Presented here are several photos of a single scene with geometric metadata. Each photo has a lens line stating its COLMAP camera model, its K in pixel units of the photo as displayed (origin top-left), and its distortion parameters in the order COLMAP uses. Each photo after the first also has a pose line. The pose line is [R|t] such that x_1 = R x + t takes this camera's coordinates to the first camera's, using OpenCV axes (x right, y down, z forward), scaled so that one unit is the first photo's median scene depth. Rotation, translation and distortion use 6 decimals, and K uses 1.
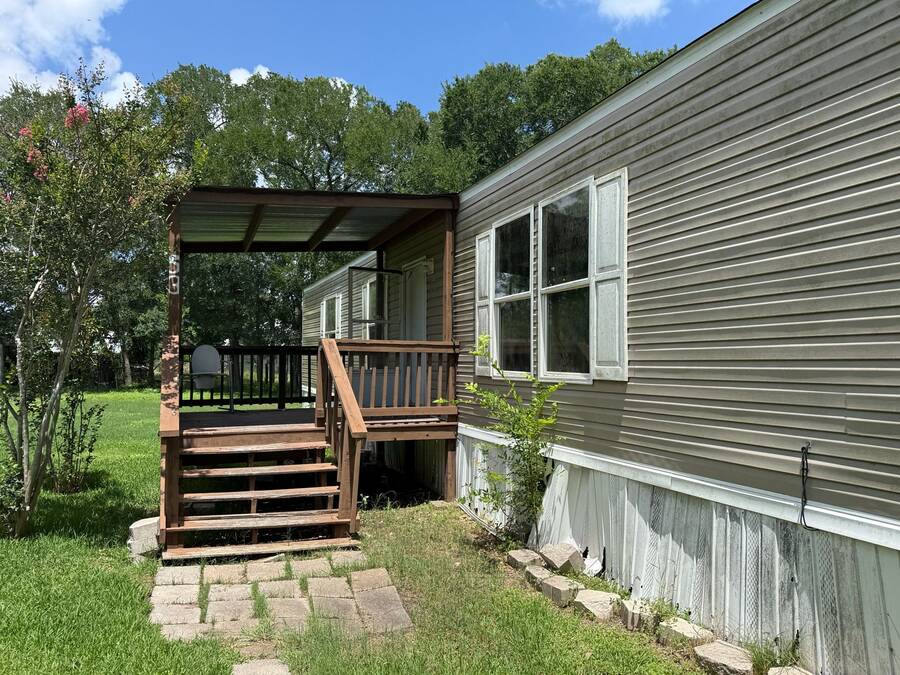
lens RADIAL K [[625.9, 0, 449.6], [0, 625.9, 333.6], [0, 0, 1]] dist [0.030089, -0.020241]
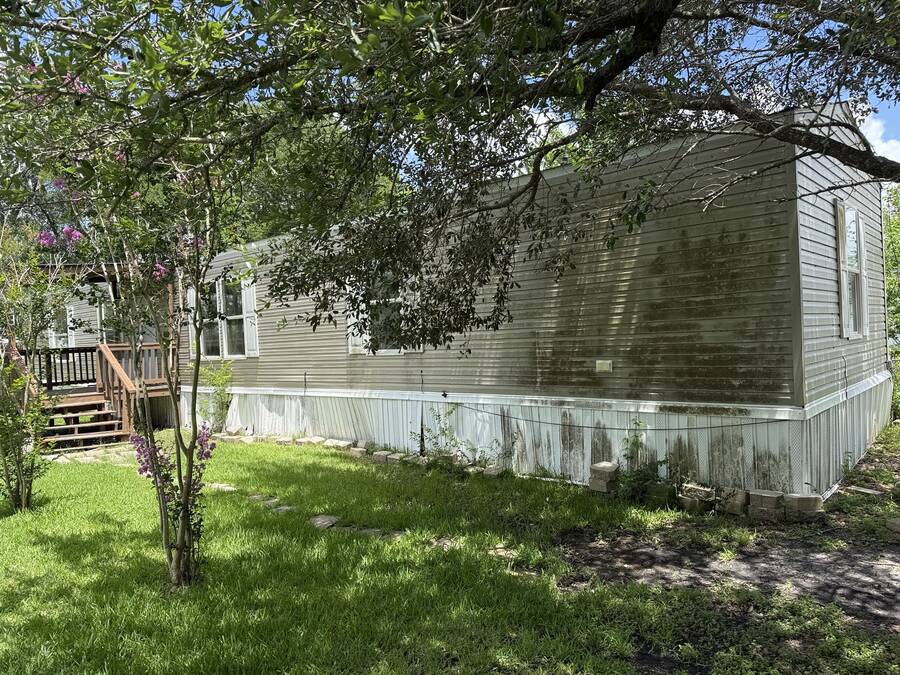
lens RADIAL K [[625.9, 0, 458.8], [0, 625.9, 327.4], [0, 0, 1]] dist [0.030089, -0.020241]
pose [[0.887771, -0.045614, 0.458019, -0.135508], [0.033479, 0.998841, 0.034584, -0.088228], [-0.459065, -0.015369, 0.888270, -1.384876]]
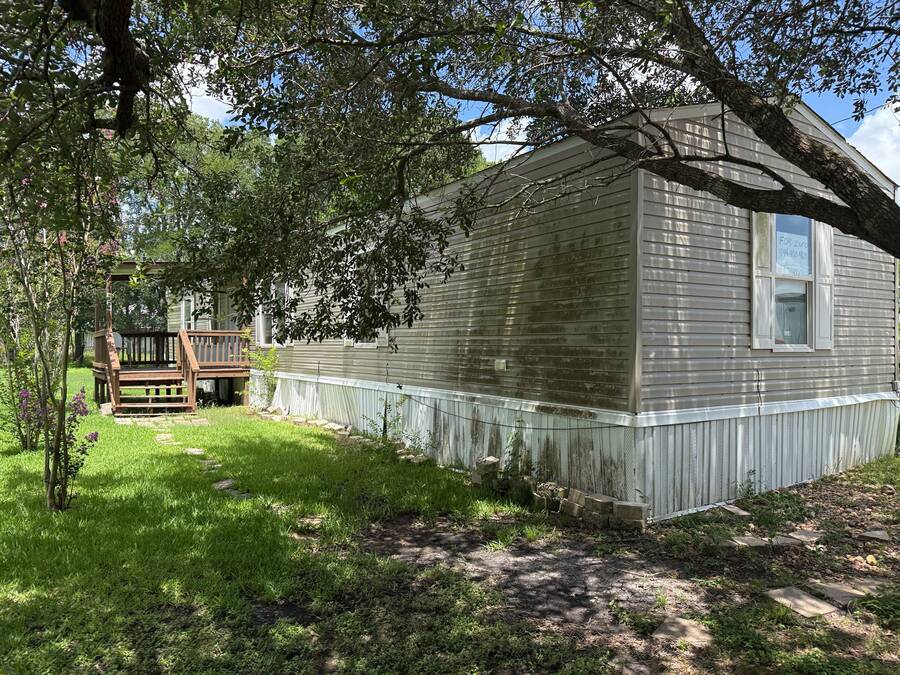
lens RADIAL K [[625.9, 0, 469.6], [0, 625.9, 325.7], [0, 0, 1]] dist [0.030089, -0.020241]
pose [[0.975434, -0.007466, 0.220167, 0.366398], [0.002410, 0.999727, 0.023226, -0.069062], [-0.220280, -0.022124, 0.975186, -1.669712]]
